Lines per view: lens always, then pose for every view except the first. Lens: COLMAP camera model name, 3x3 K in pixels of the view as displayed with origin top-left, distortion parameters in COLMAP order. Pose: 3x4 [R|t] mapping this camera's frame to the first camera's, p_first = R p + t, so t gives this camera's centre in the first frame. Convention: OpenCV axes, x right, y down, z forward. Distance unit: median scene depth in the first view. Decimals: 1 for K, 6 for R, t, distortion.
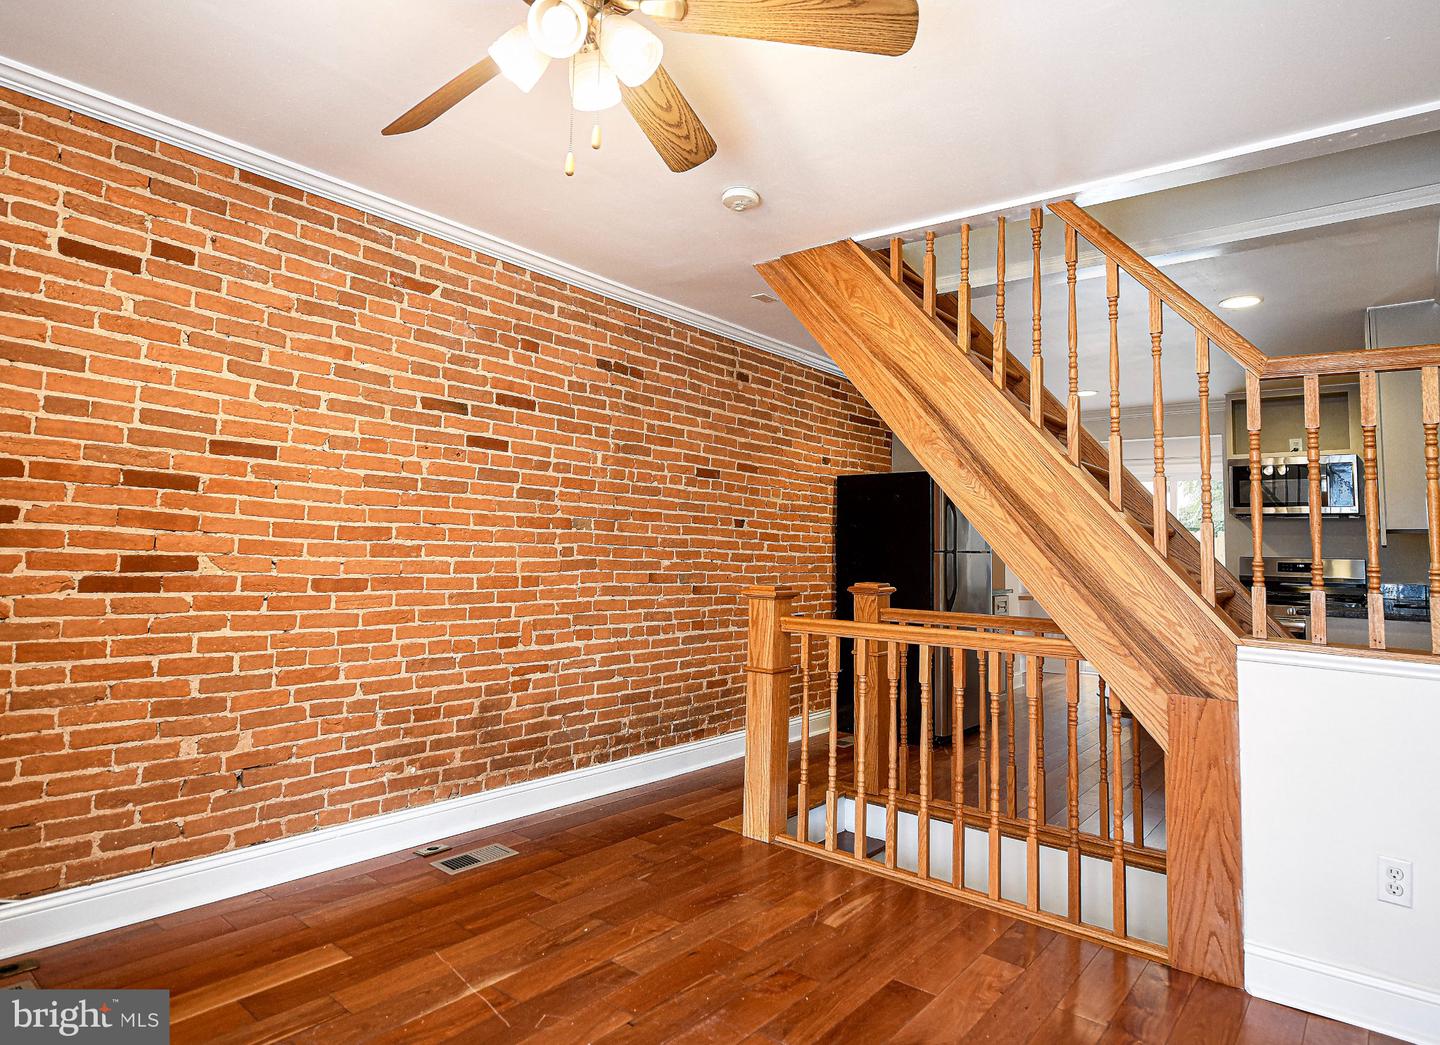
lens RADIAL K [[823.7, 0, 717.8], [0, 823.7, 525.4], [0, 0, 1]] dist [0.002938, -0.002862]
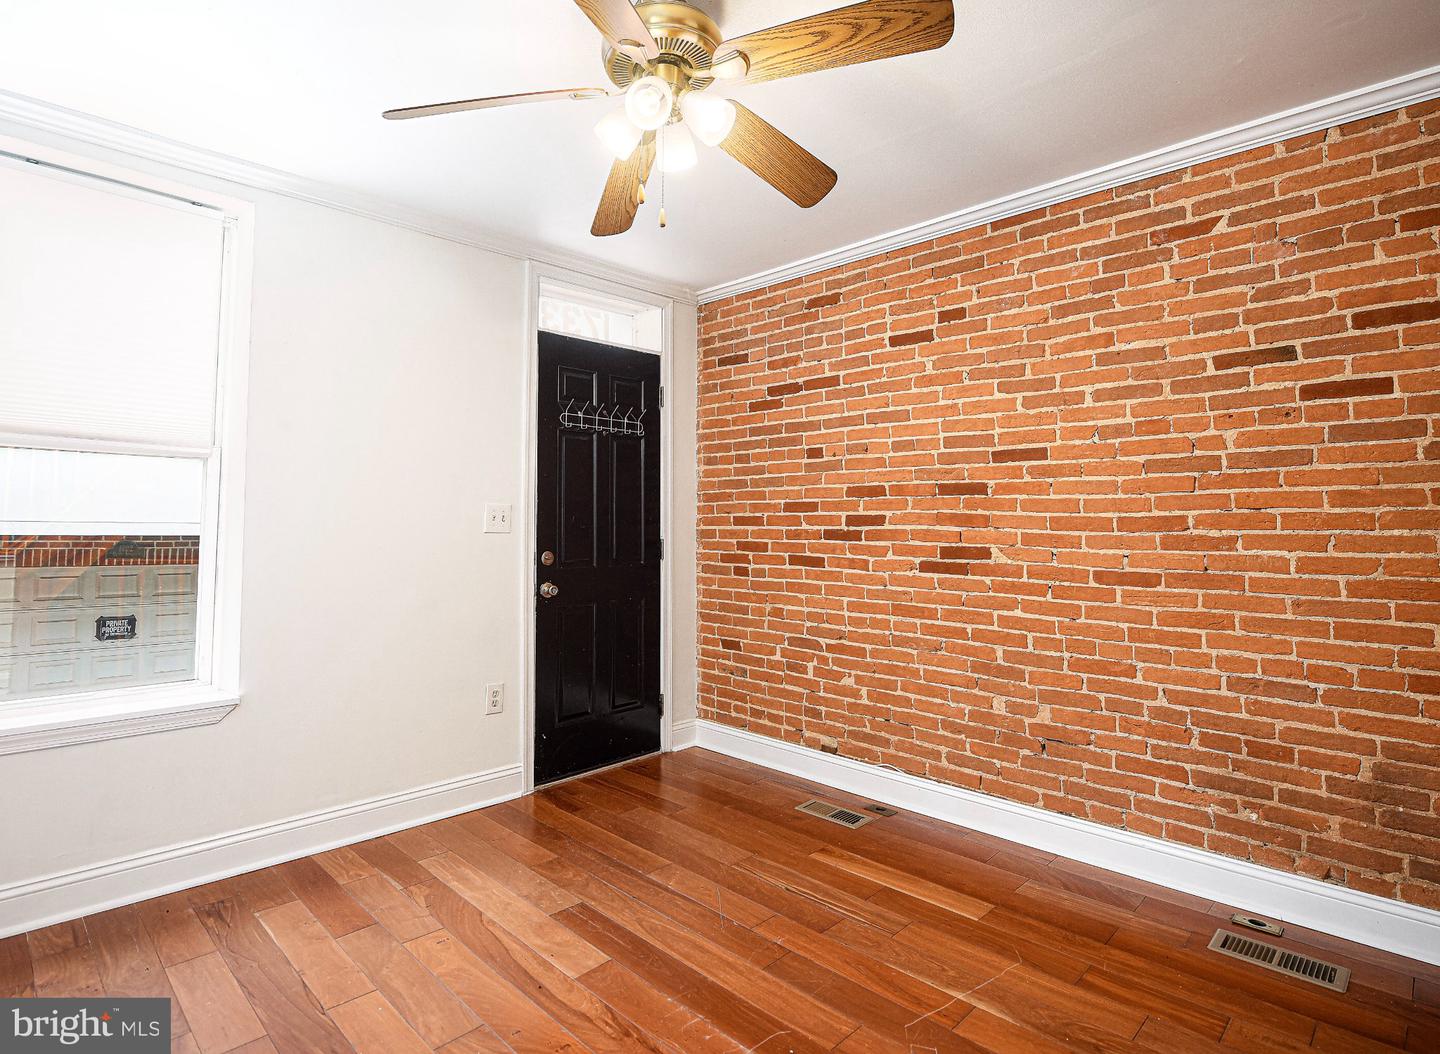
lens RADIAL K [[786.0, 0, 717.4], [0, 786.0, 515.6], [0, 0, 1]] dist [-0.004847, -0.002802]
pose [[-0.098794, -0.047587, -0.993969, 0.486106], [0.021367, 0.998524, -0.049929, 0.033650], [0.994878, -0.026171, -0.097631, 0.603091]]
